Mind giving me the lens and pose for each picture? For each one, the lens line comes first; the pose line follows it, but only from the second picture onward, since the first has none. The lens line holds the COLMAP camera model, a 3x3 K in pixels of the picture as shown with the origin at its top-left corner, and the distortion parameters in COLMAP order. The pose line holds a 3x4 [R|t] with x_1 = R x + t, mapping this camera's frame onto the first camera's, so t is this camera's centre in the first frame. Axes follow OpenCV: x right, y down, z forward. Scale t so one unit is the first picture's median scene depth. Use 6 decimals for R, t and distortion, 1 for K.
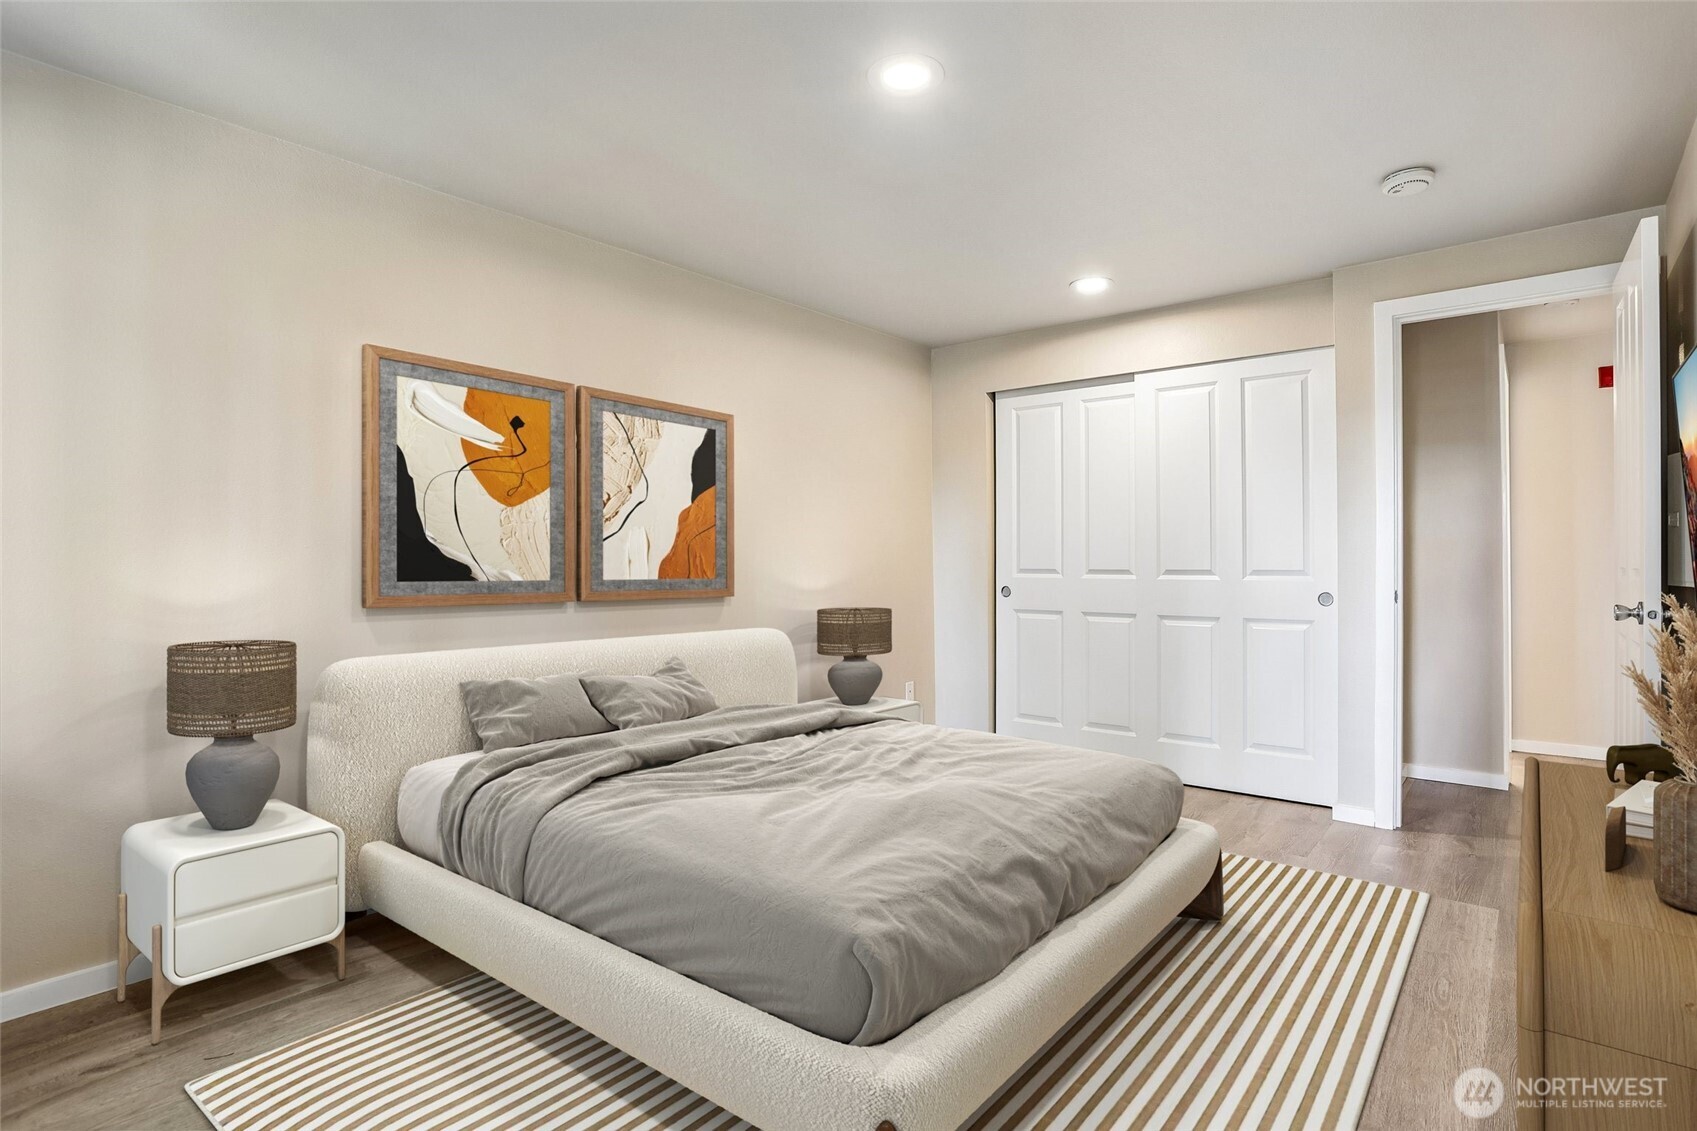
lens RADIAL K [[895.2, 0, 848.5], [0, 895.2, 565.5], [0, 0, 1]] dist [0.001472, 0.000282]
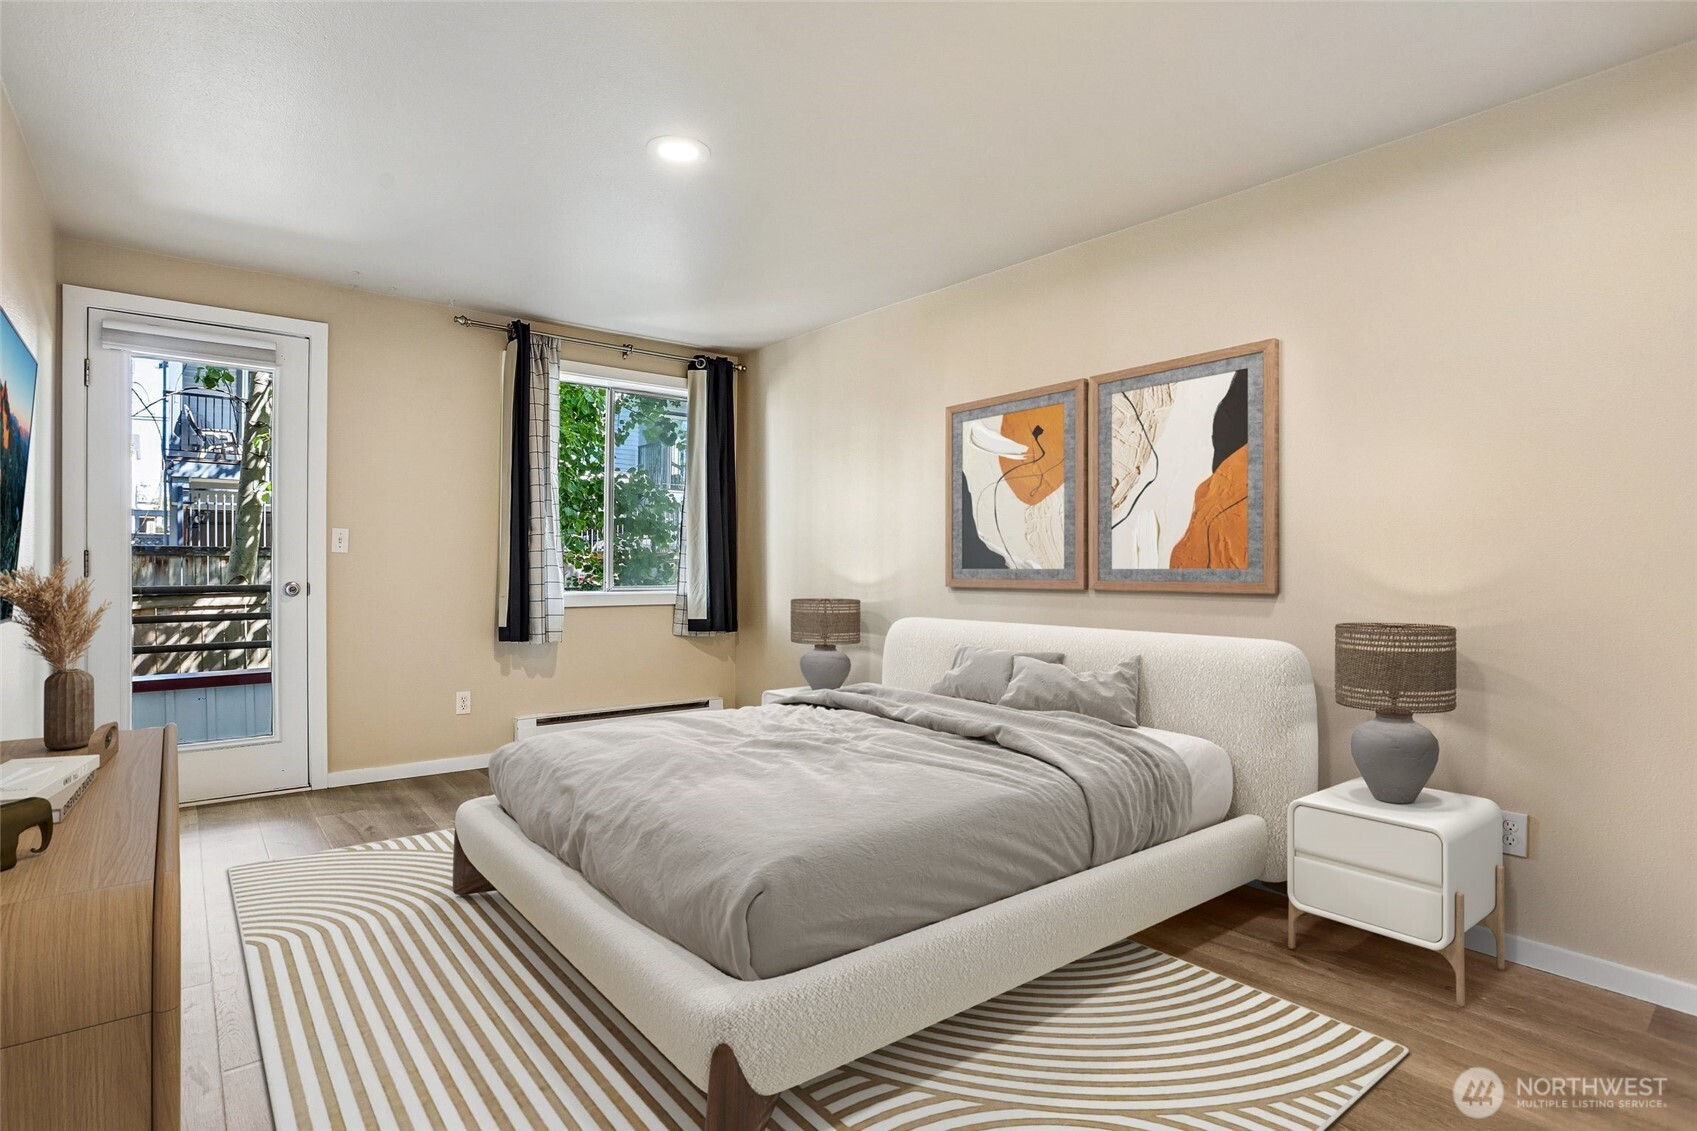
lens RADIAL K [[838.4, 0, 848.5], [0, 838.4, 565.5], [0, 0, 1]] dist [-0.003965, -0.000140]
pose [[-0.235852, -0.002579, -0.971786, 0.683298], [0.006277, 0.999972, -0.004178, 0.014465], [0.971769, -0.007085, -0.235829, 0.950883]]
